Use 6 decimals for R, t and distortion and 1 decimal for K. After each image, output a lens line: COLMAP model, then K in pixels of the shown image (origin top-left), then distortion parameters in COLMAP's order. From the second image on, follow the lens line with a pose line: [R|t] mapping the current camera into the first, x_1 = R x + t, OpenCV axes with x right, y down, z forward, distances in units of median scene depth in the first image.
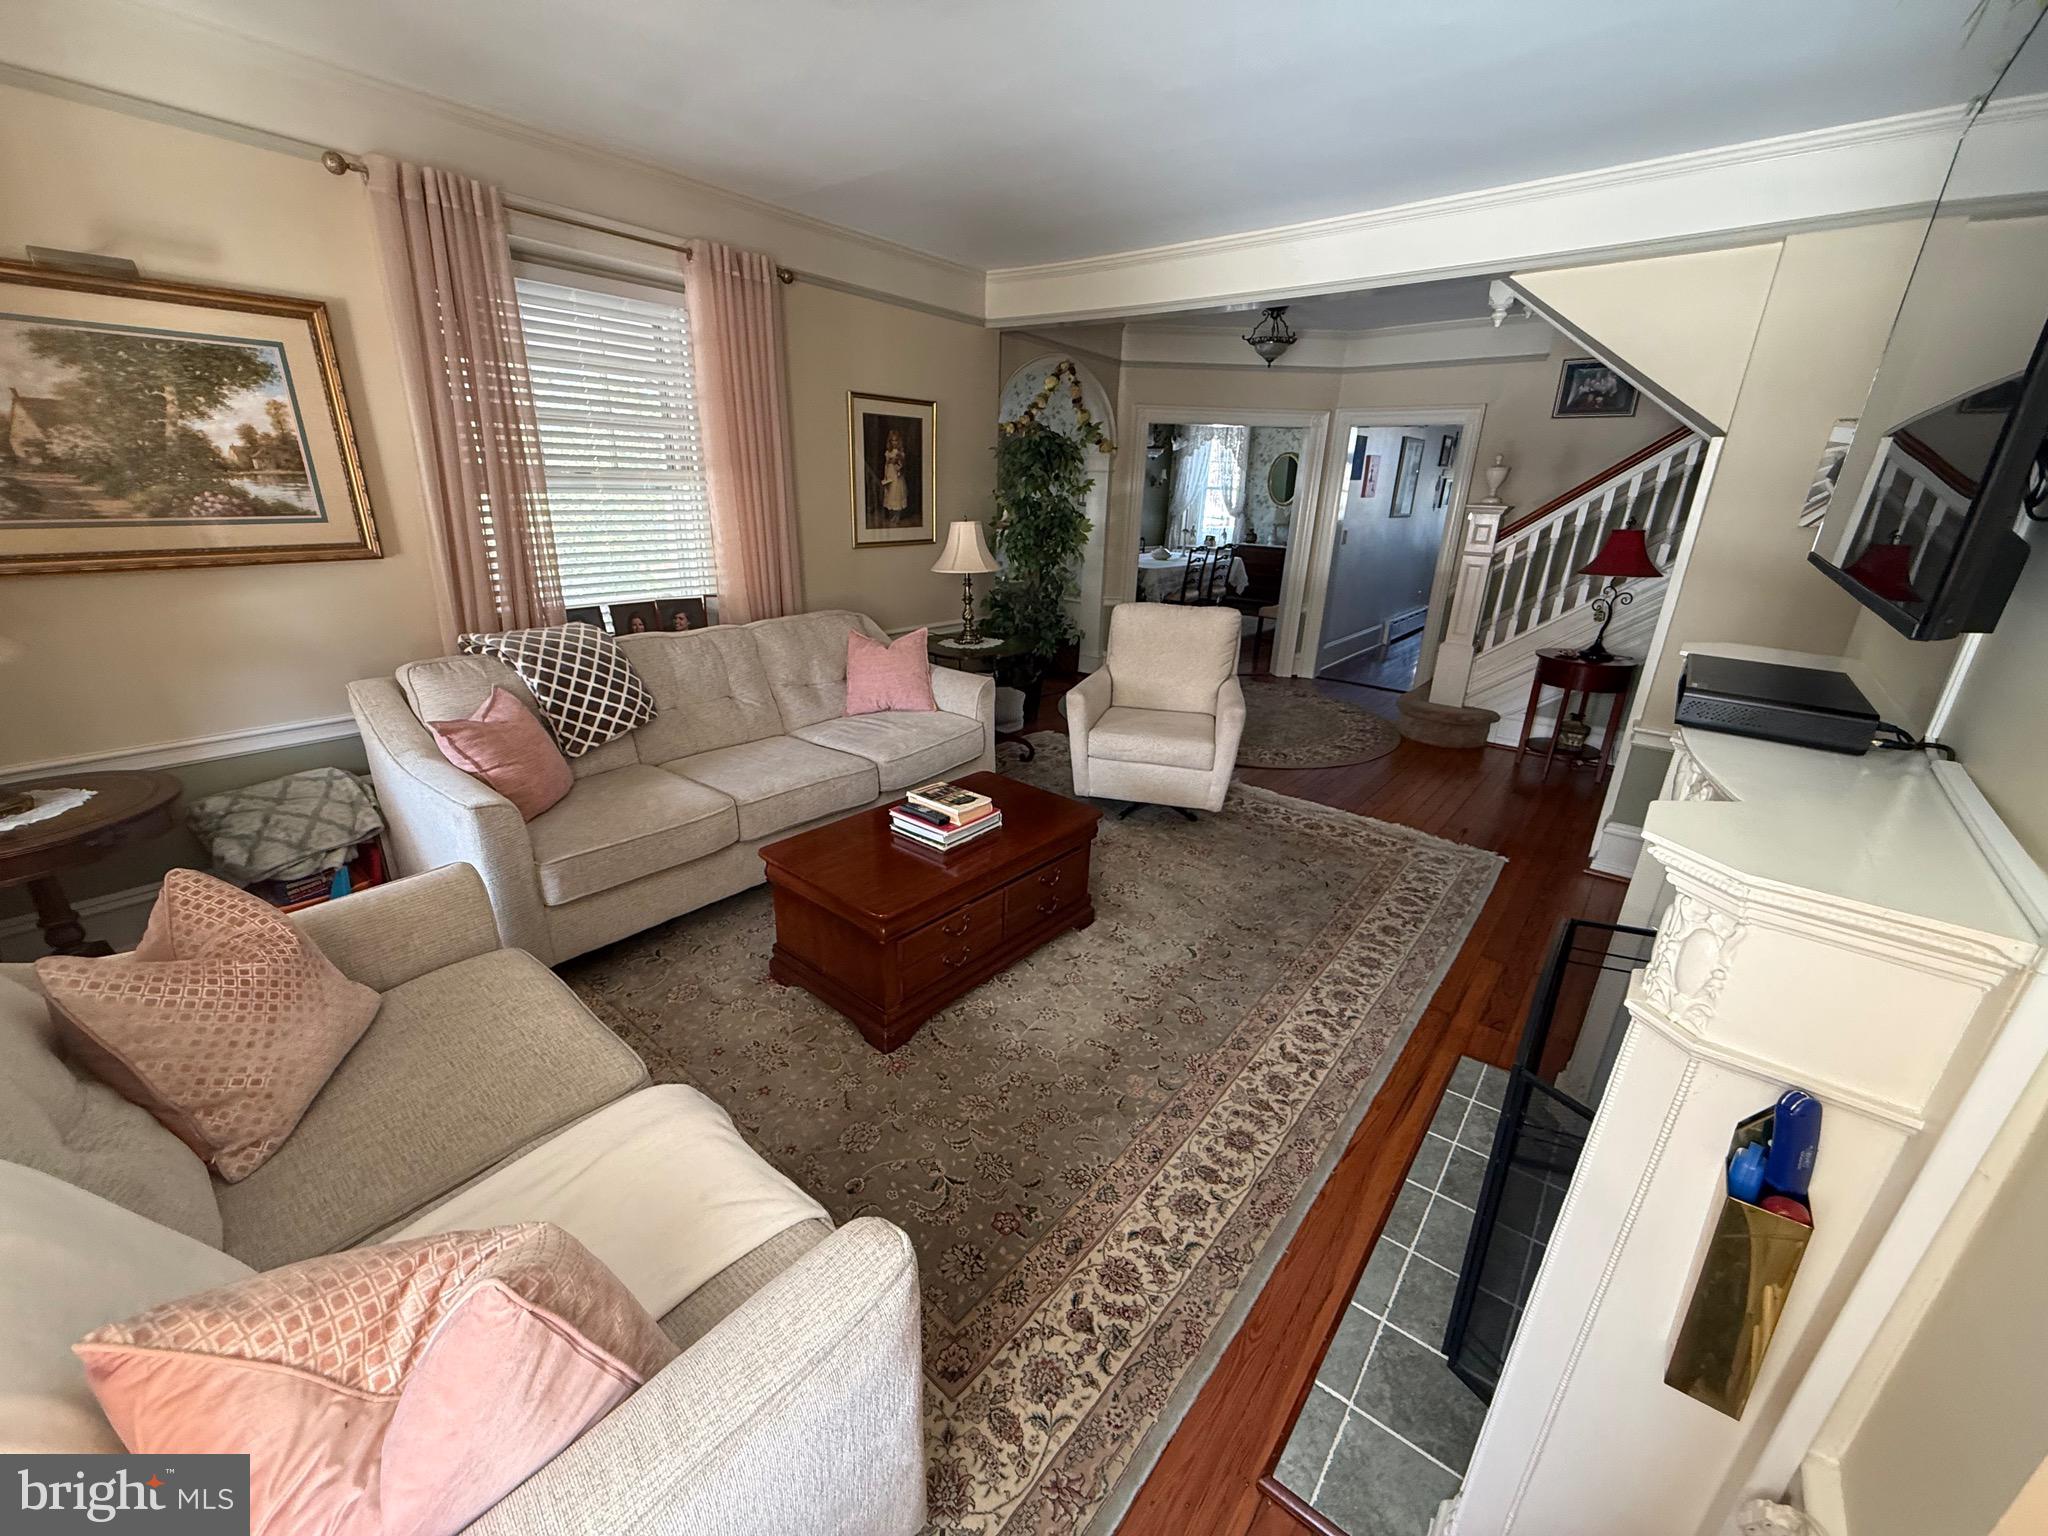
lens RADIAL K [[813.4, 0, 1010.4], [0, 813.4, 766.8], [0, 0, 1]] dist [0.001453, -0.000599]
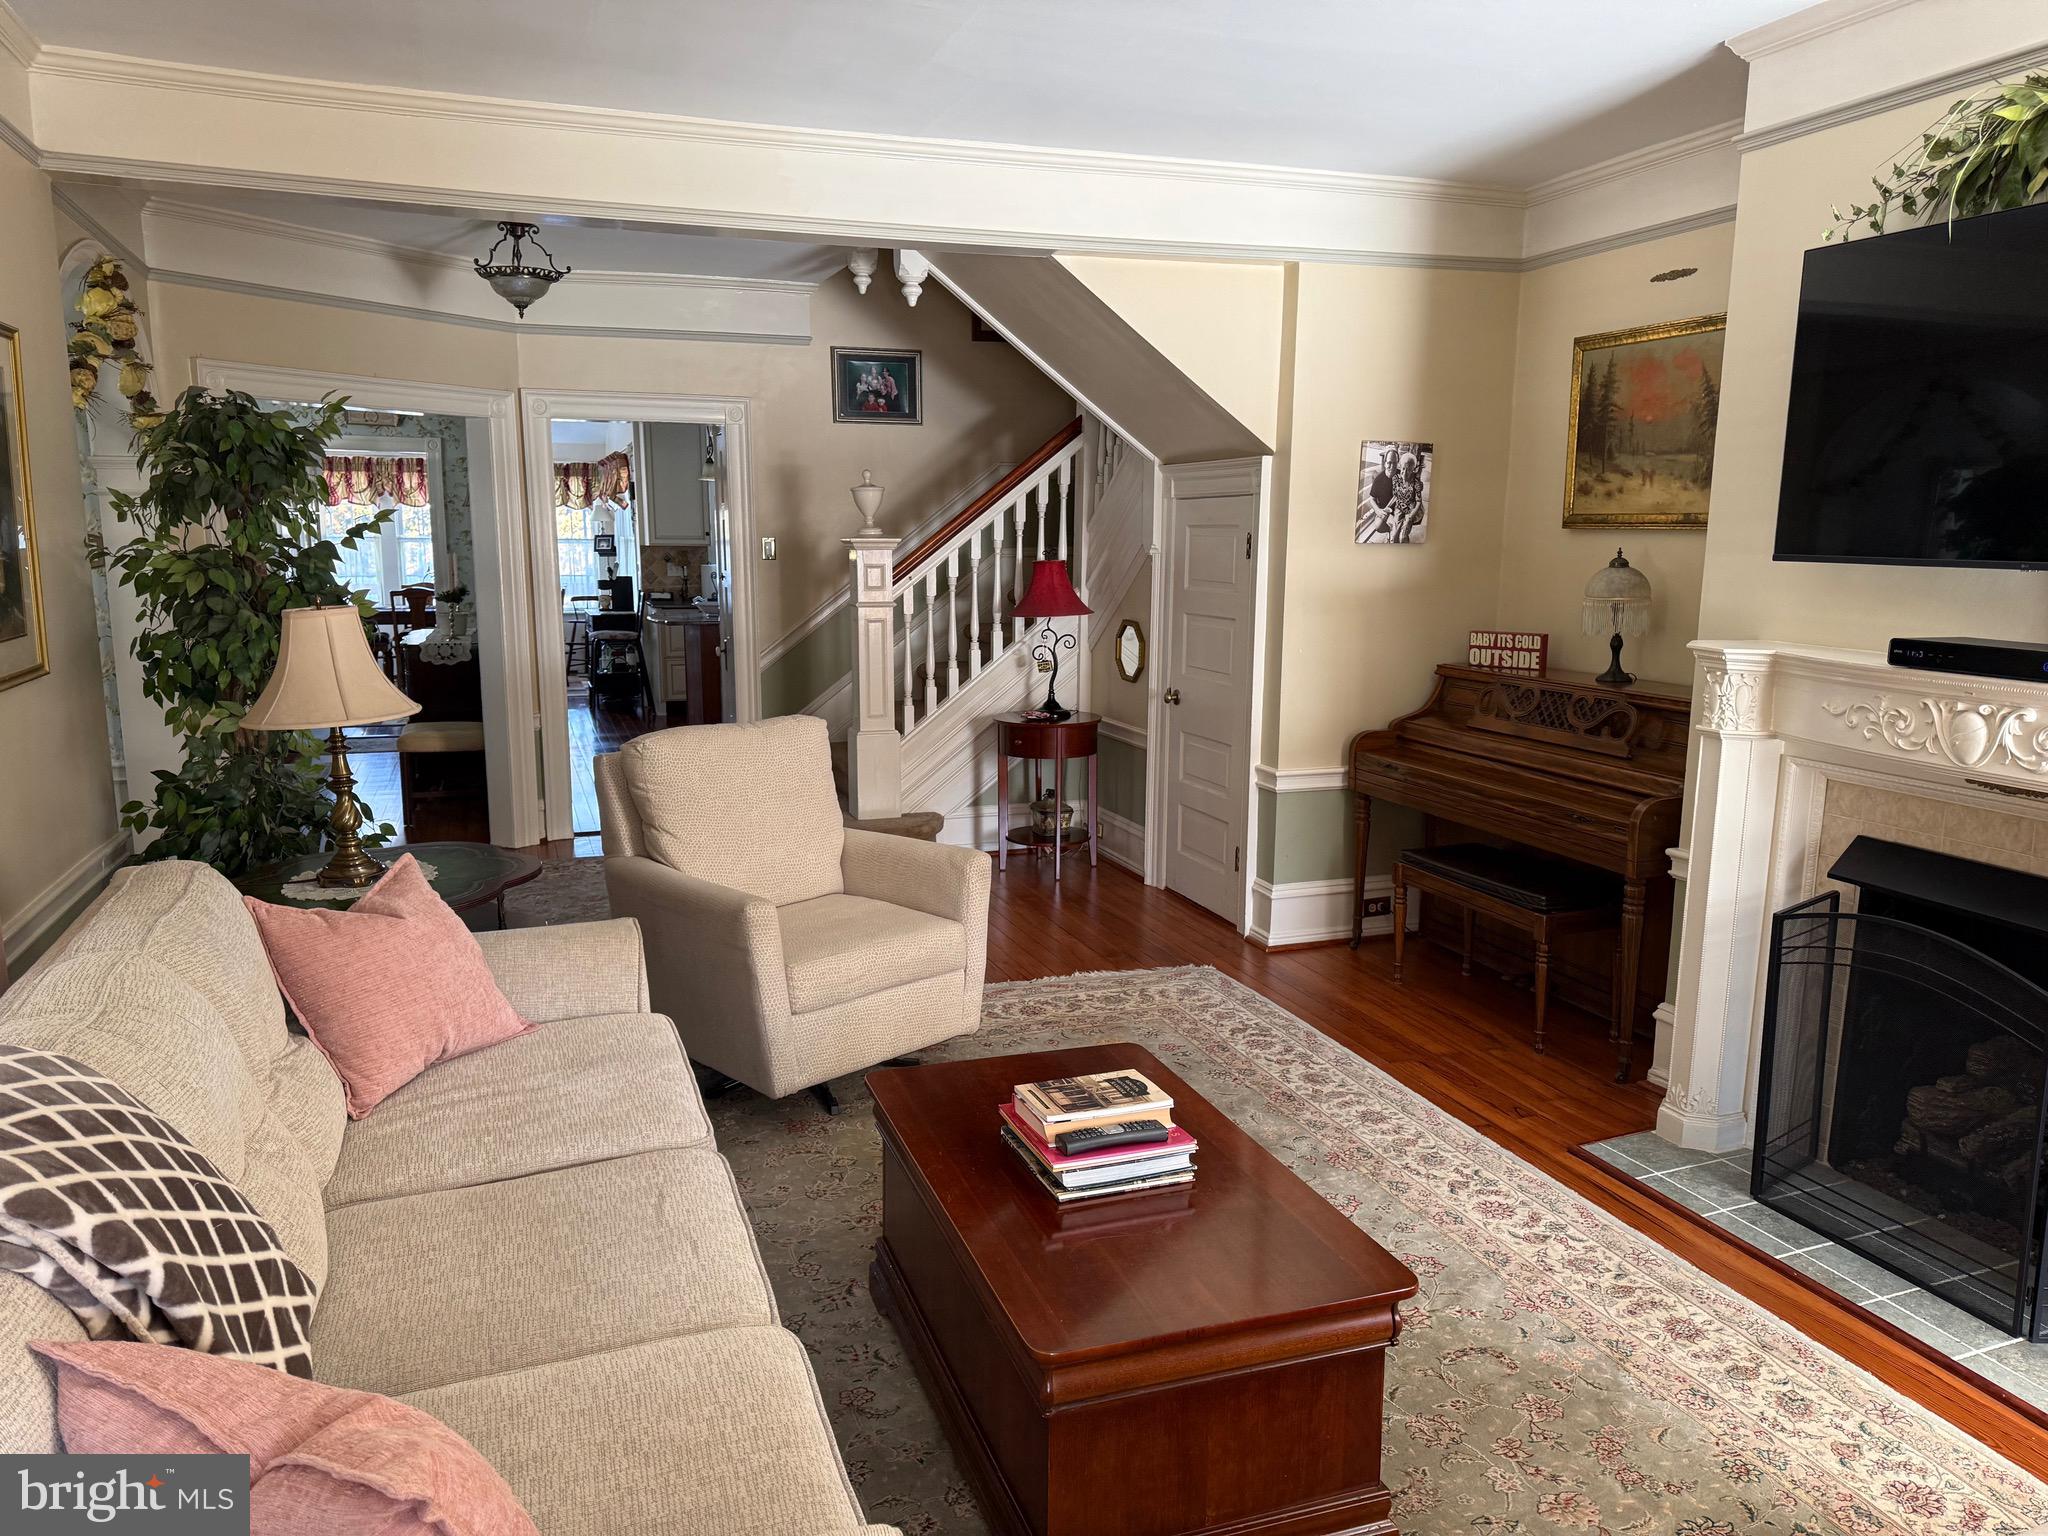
lens RADIAL K [[1444.5, 0, 1008.9], [0, 1444.5, 765.9], [0, 0, 1]] dist [0.075017, -0.096343]
pose [[0.507865, -0.164174, 0.845648, -0.784403], [0.296169, 0.955106, 0.007556, -0.172361], [-0.808924, 0.246617, 0.533688, 0.453711]]
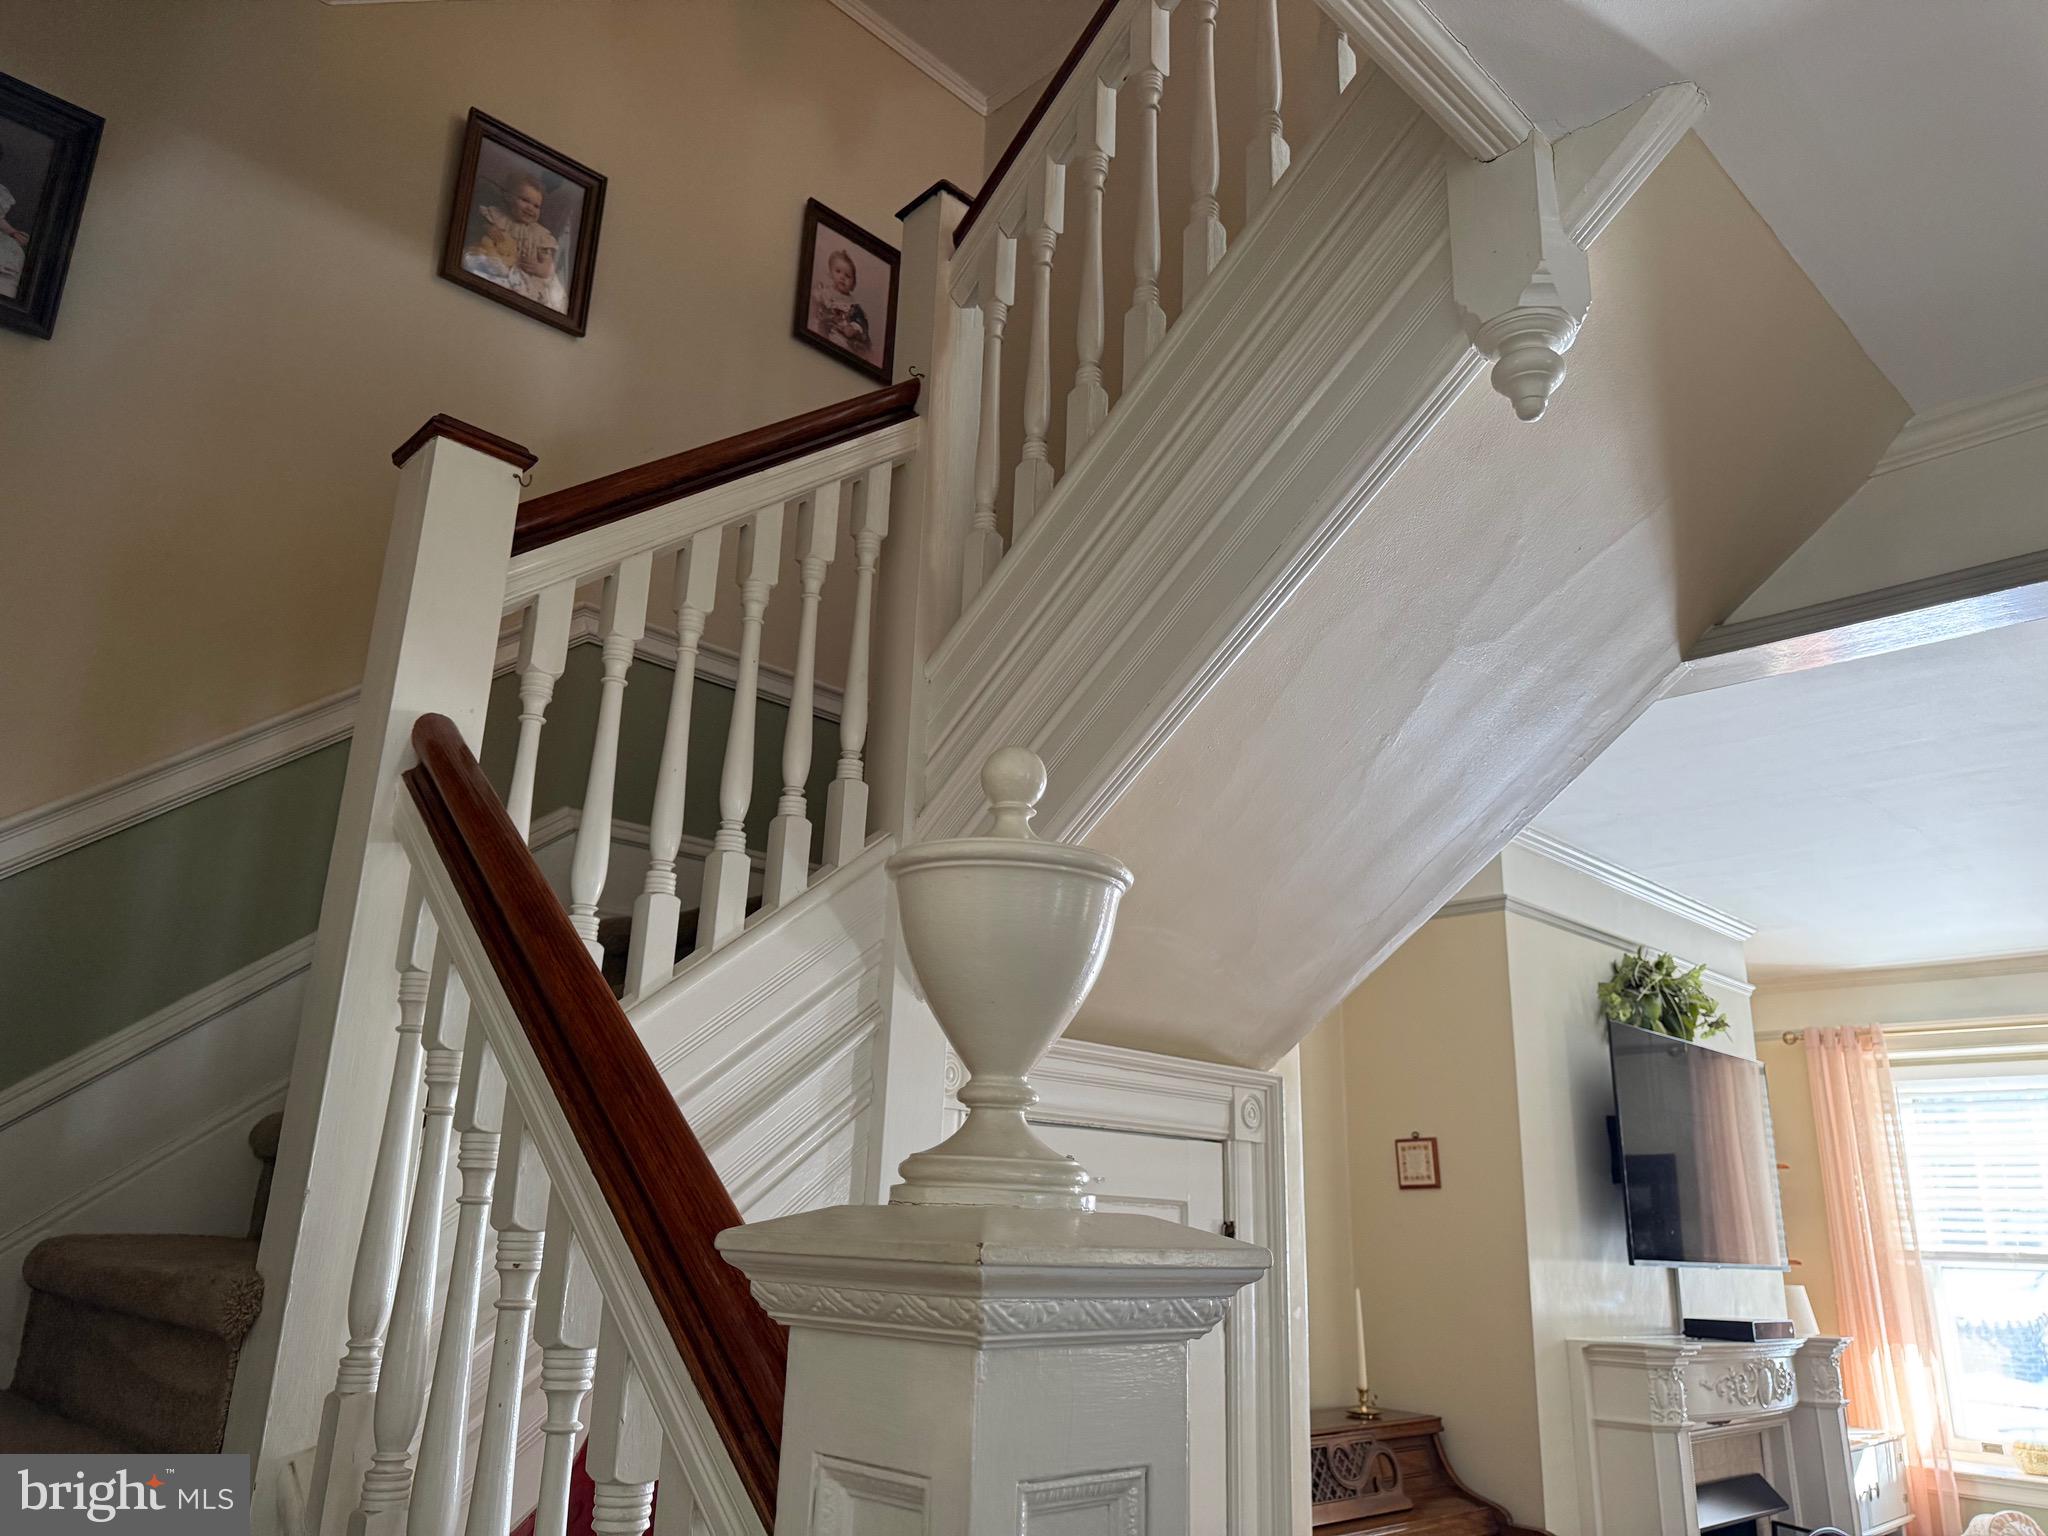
lens RADIAL K [[1444.5, 0, 1039.5], [0, 1444.5, 768.7], [0, 0, 1]] dist [0.075017, -0.096343]
pose [[-0.994301, -0.026856, 0.103171, 0.974550], [-0.023937, 0.999280, 0.029425, -0.646048], [-0.103887, 0.026788, -0.994228, 1.991874]]
